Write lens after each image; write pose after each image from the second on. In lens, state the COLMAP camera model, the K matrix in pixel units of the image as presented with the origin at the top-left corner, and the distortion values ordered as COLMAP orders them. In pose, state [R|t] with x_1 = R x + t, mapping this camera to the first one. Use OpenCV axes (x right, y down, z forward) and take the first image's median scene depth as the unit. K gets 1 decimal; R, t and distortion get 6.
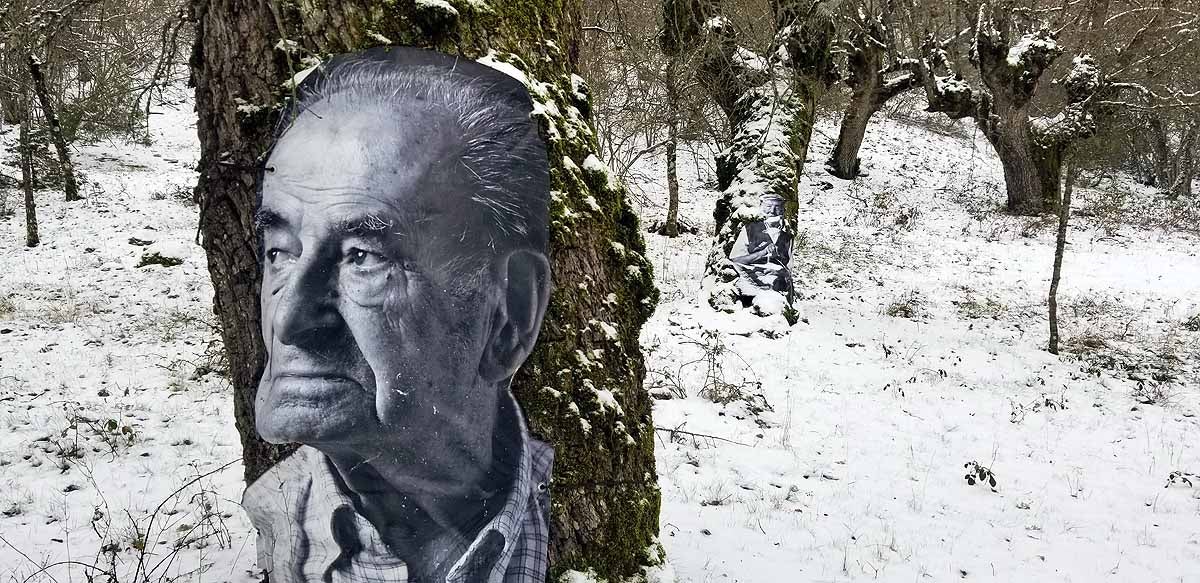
lens RADIAL K [[951.3, 0, 580.2], [0, 951.3, 291.6], [0, 0, 1]] dist [0.119986, -0.230983]
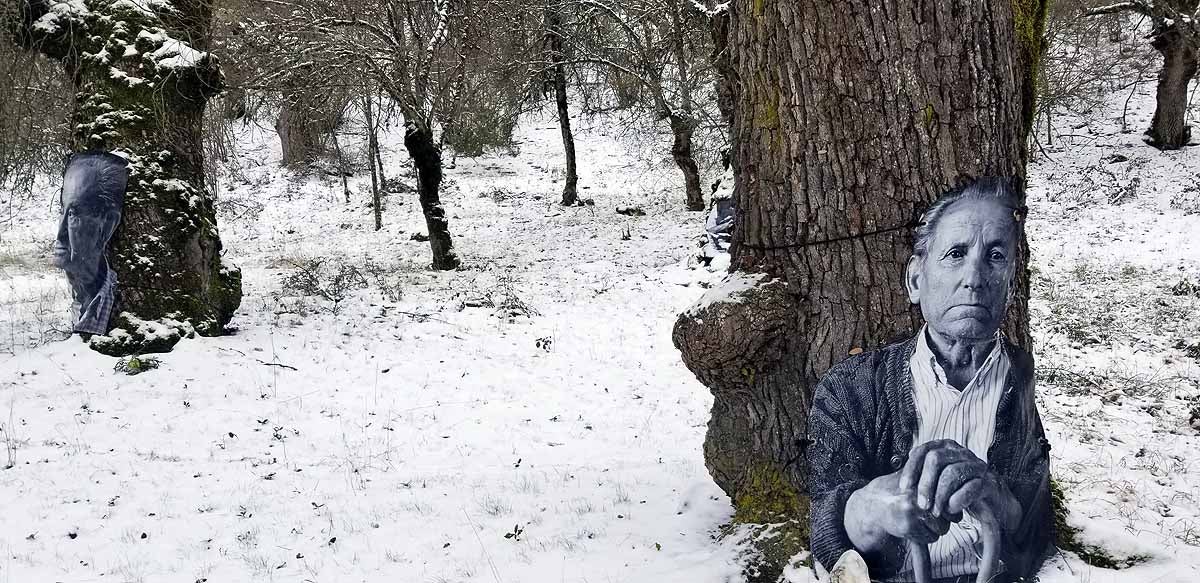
lens RADIAL K [[1070.9, 0, 630.5], [0, 1070.9, 290.1], [0, 0, 1]] dist [0.109481, -0.256158]
pose [[0.860804, 0.012566, -0.508782, 3.103650], [-0.013857, 0.999903, 0.001251, 0.182524], [0.508748, 0.005974, 0.860895, -1.179008]]
